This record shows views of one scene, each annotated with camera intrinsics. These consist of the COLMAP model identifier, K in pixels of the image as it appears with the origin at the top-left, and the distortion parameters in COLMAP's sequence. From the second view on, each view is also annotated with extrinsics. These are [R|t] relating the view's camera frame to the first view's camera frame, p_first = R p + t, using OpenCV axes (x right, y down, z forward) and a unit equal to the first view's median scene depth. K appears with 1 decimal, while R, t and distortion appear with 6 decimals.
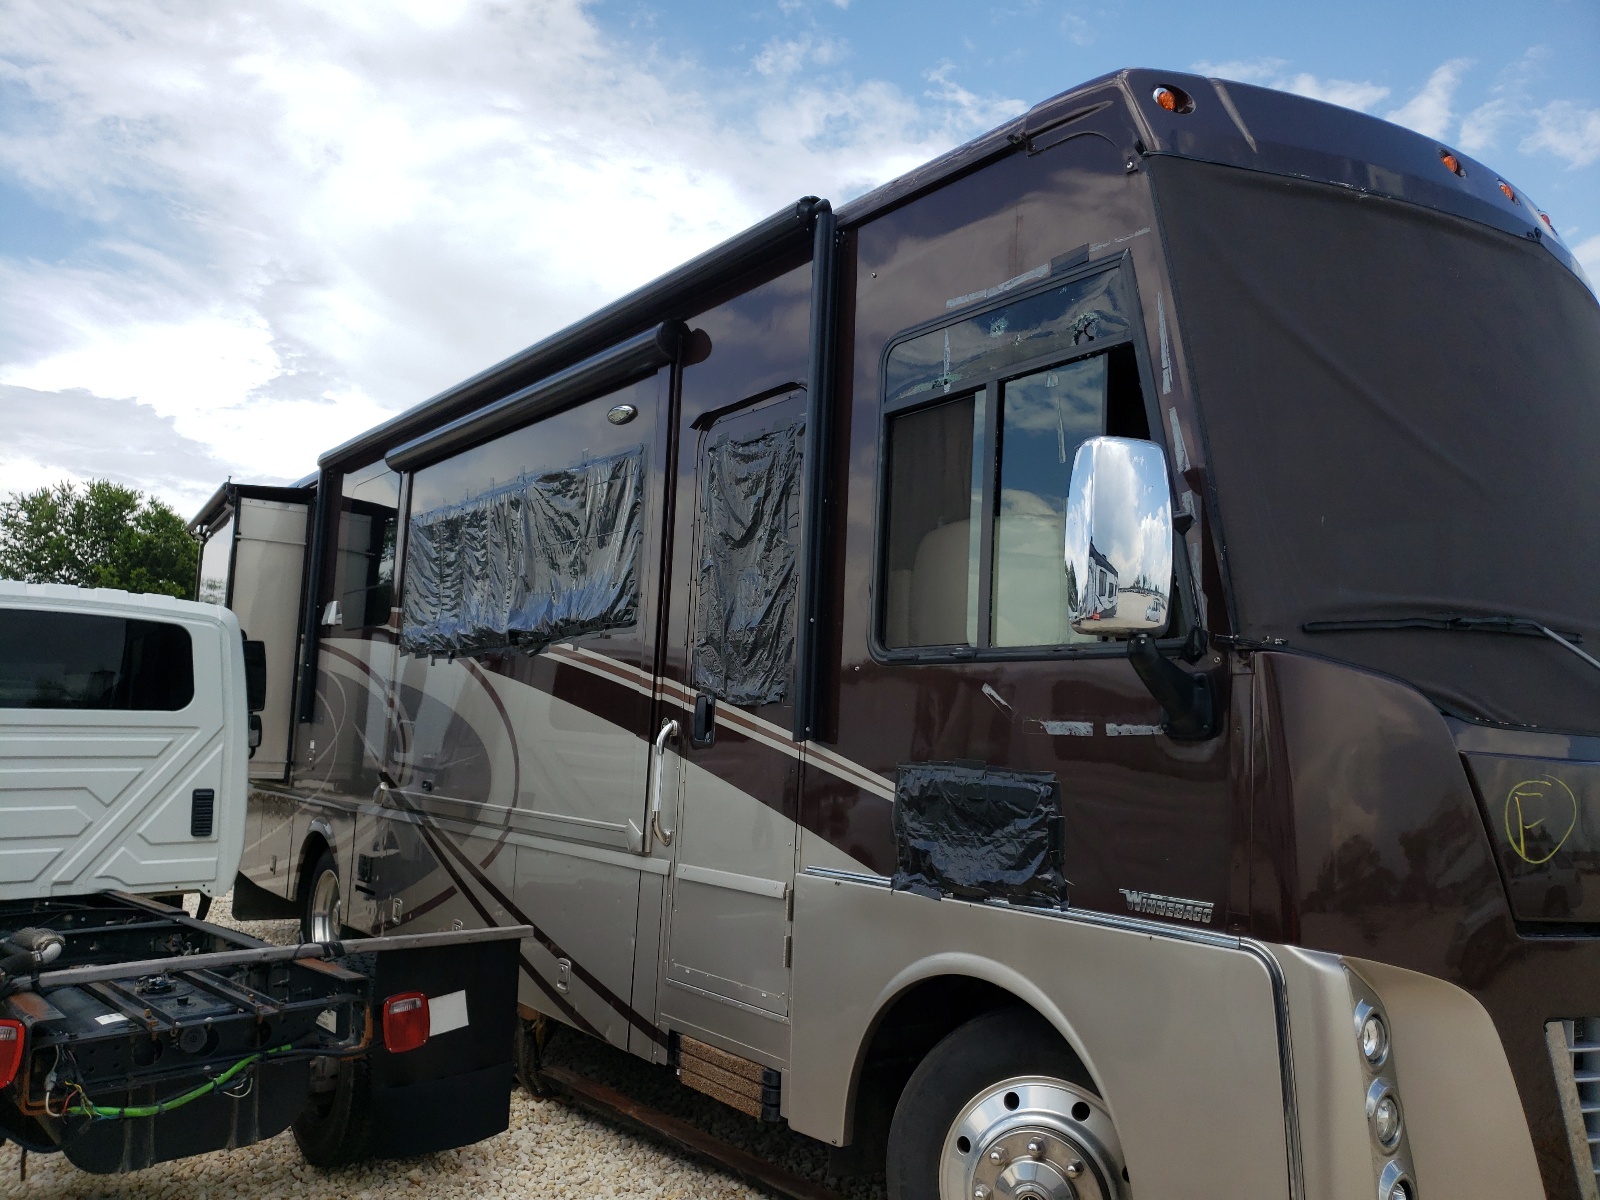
lens RADIAL K [[1243.5, 0, 800.0], [0, 1243.5, 600.0], [0, 0, 1]] dist [0.051975, -0.064192]
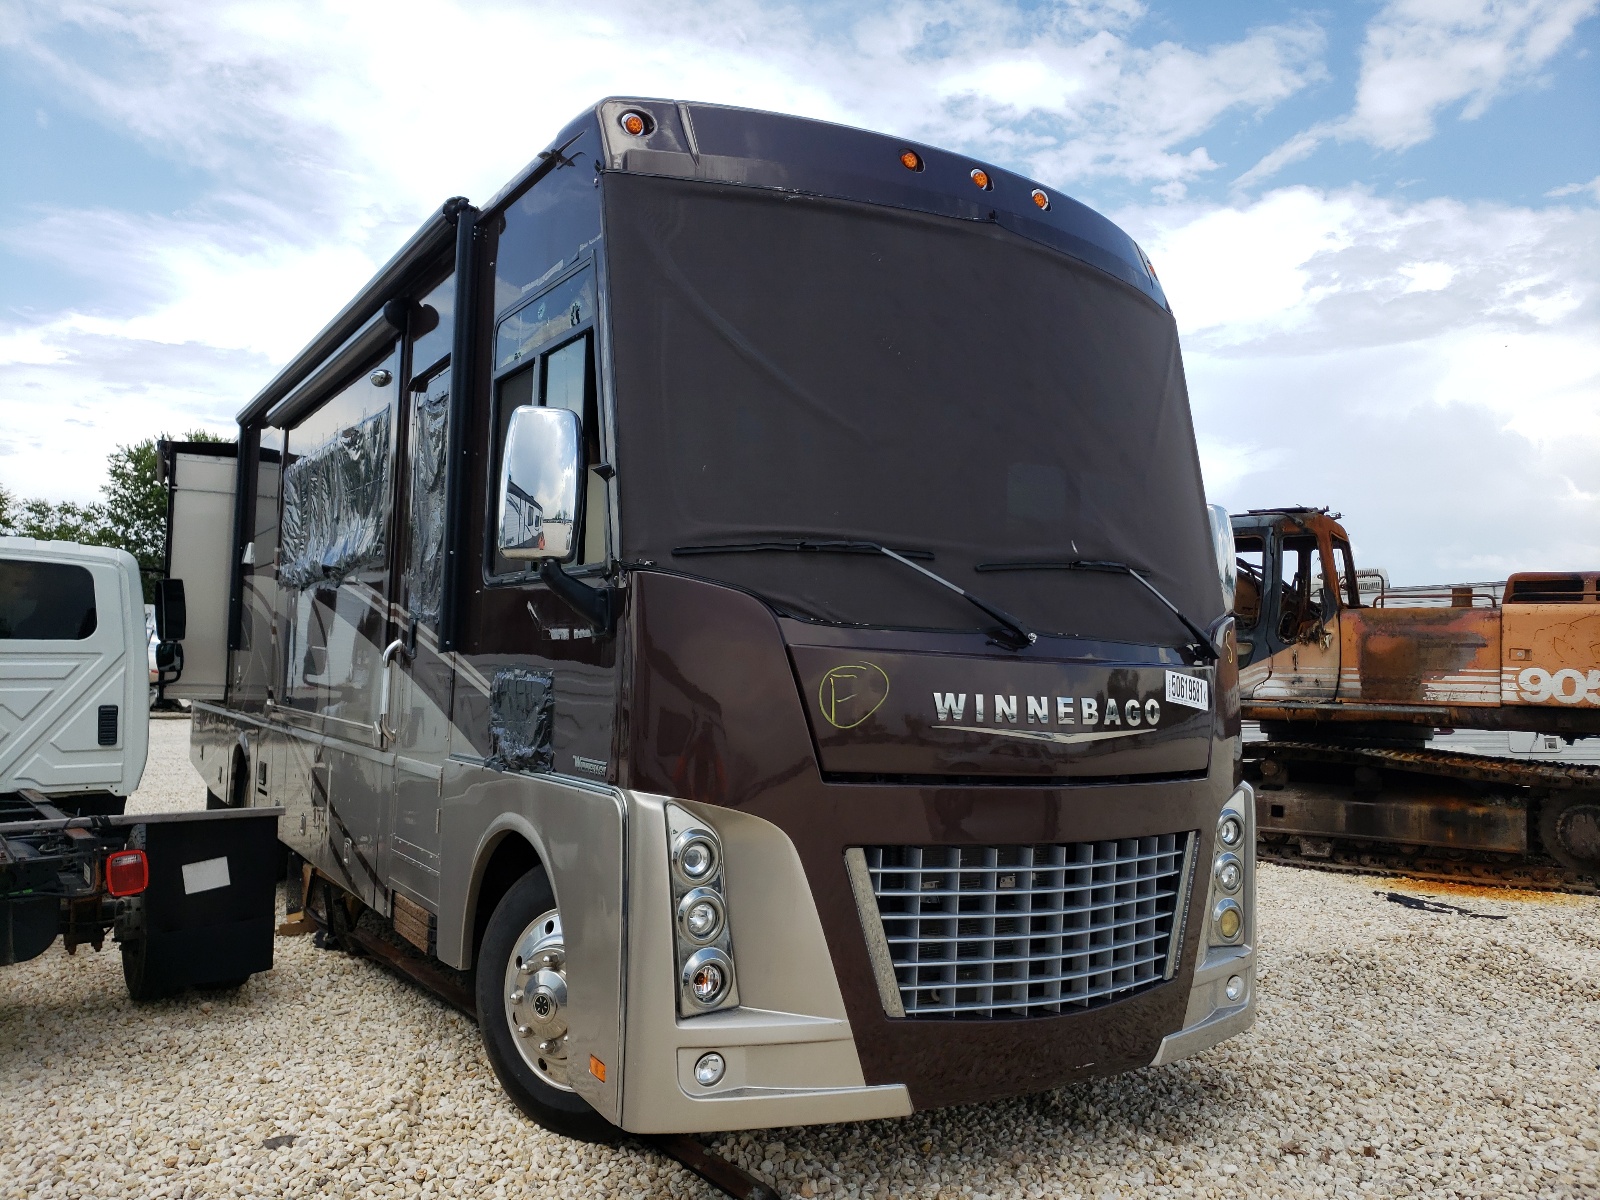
lens RADIAL K [[1260.9, 0, 800.0], [0, 1260.9, 600.0], [0, 0, 1]] dist [0.037953, 0.003455]
pose [[0.995559, -0.016968, -0.092595, 0.263554], [0.021960, 0.998344, 0.053164, 0.002242], [0.091539, -0.054961, 0.994284, -0.116125]]
